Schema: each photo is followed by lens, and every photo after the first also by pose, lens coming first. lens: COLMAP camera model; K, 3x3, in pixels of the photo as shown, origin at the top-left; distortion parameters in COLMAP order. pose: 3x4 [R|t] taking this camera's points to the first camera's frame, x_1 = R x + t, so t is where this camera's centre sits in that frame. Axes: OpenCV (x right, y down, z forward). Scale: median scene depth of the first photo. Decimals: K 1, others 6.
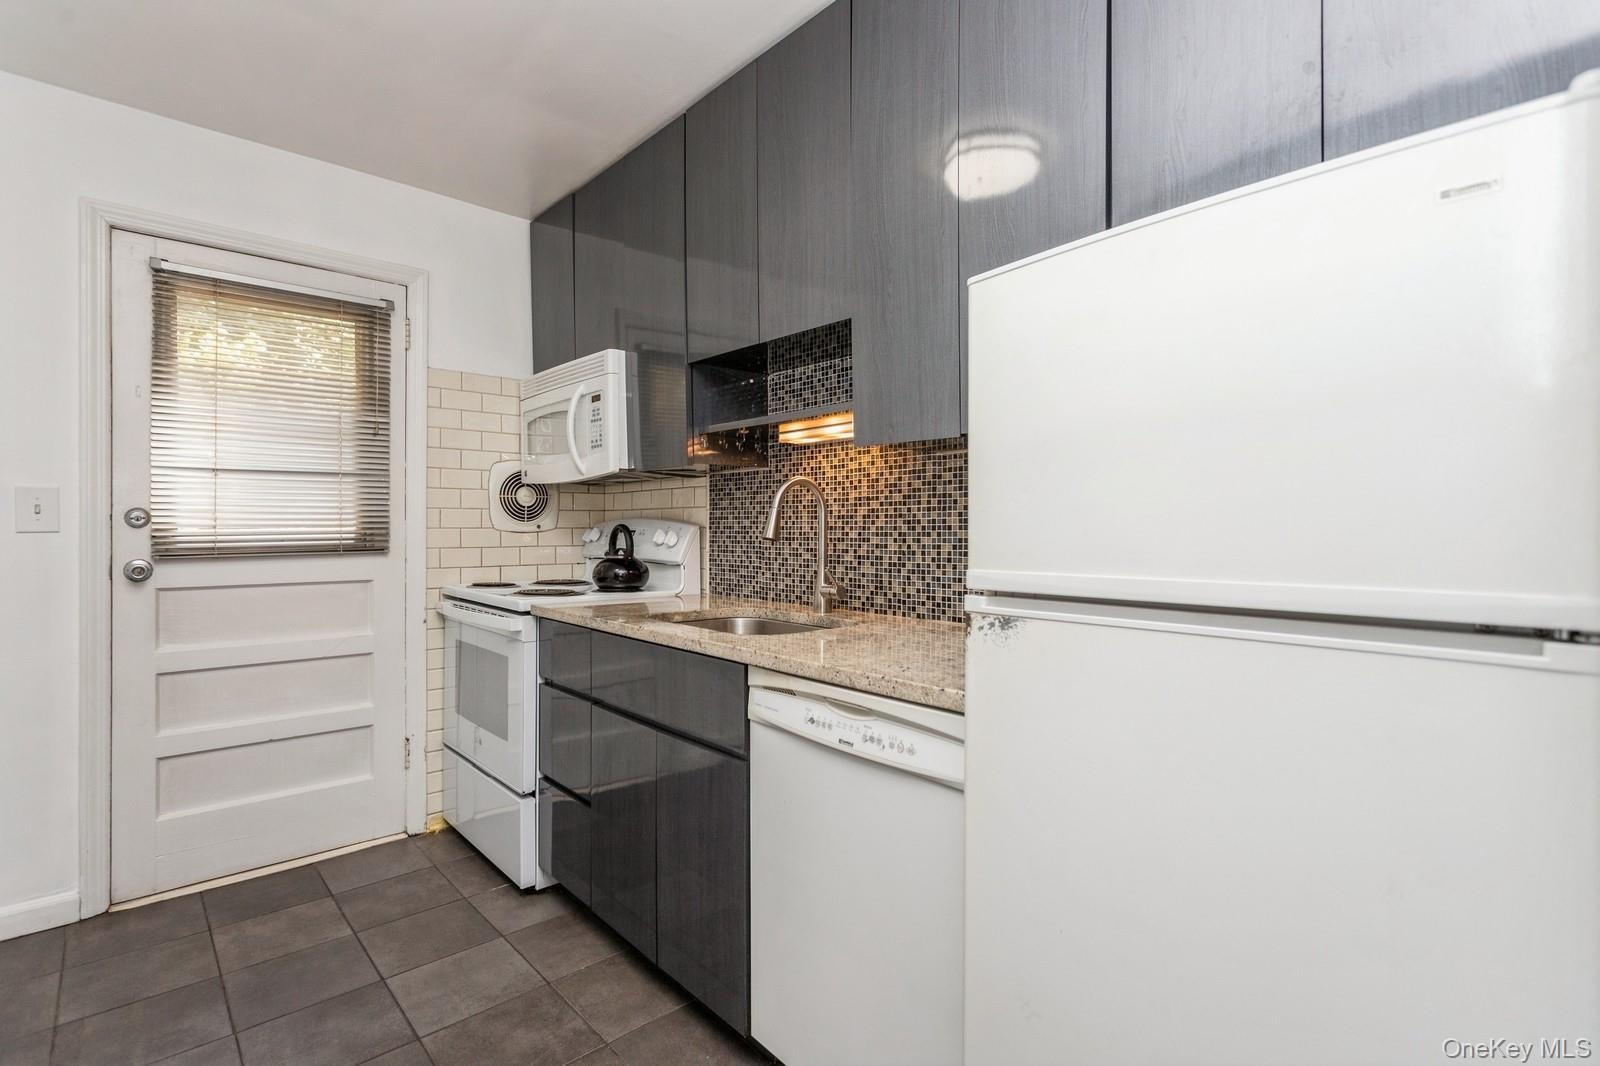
lens RADIAL K [[758.0, 0, 803.6], [0, 758.0, 521.3], [0, 0, 1]] dist [0.004128, 0.001442]
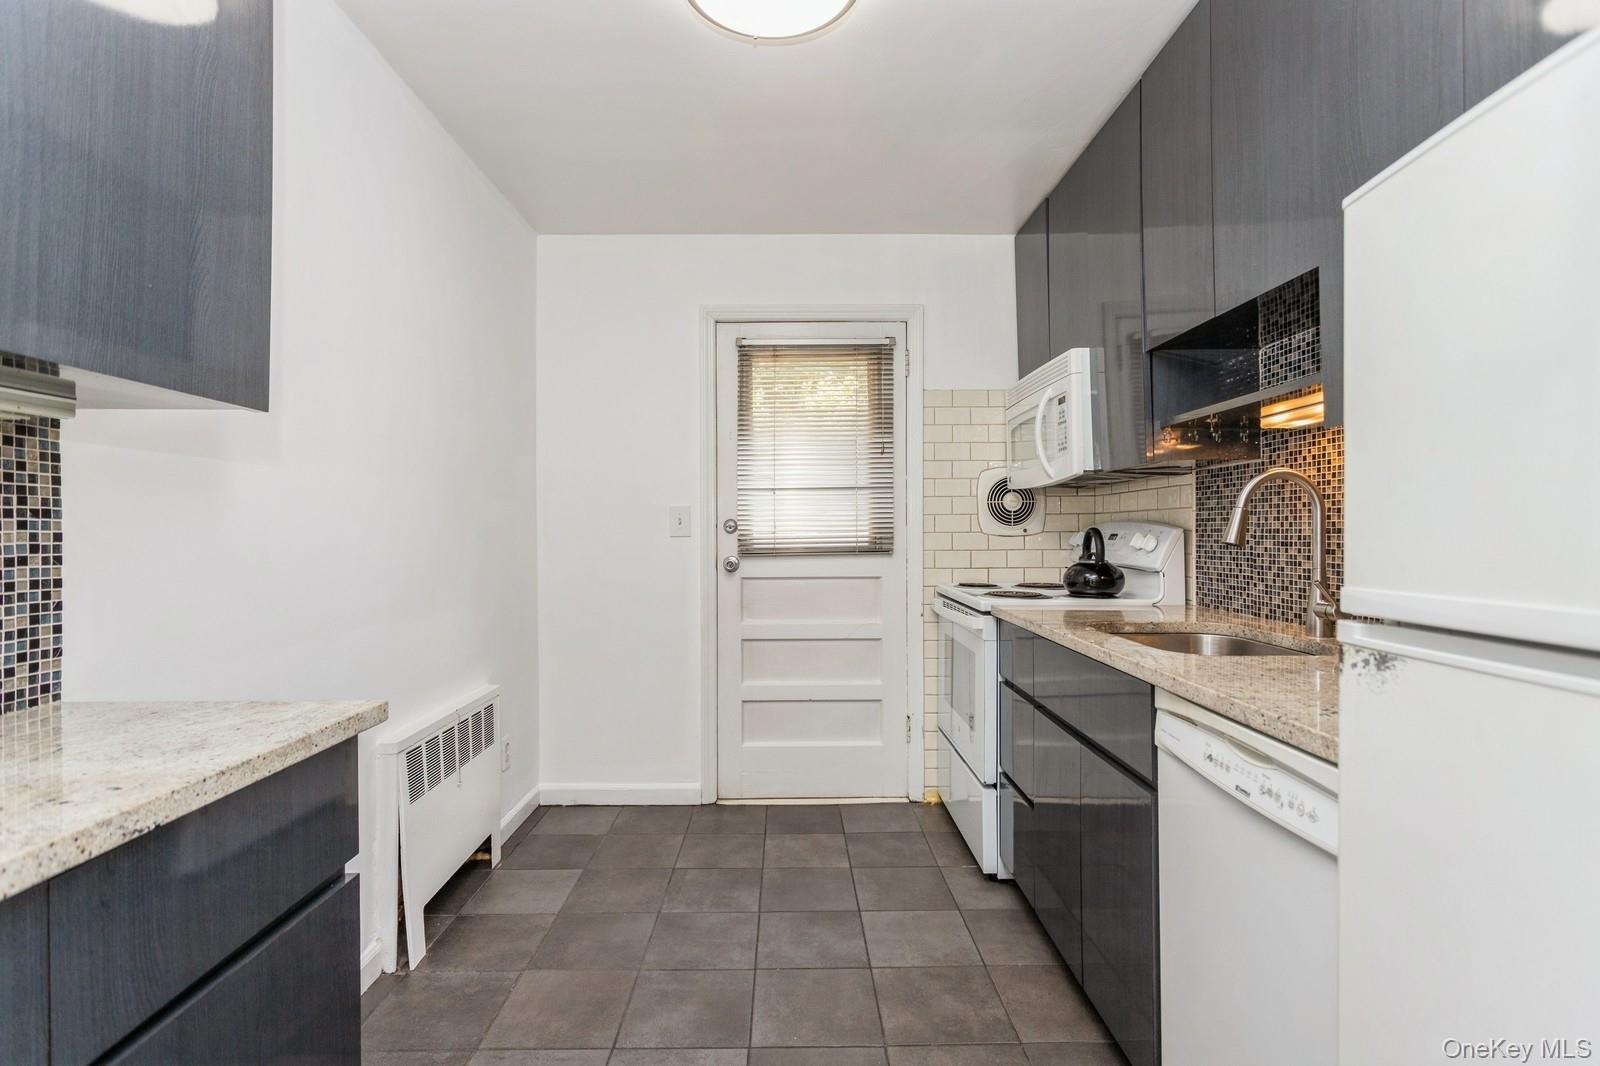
lens RADIAL K [[758.0, 0, 790.1], [0, 758.0, 525.3], [0, 0, 1]] dist [0.004128, 0.001442]
pose [[0.751020, -0.010811, -0.660191, 0.123652], [0.011280, 0.999930, -0.003542, -0.000365], [0.660183, -0.004787, 0.751089, 0.027686]]
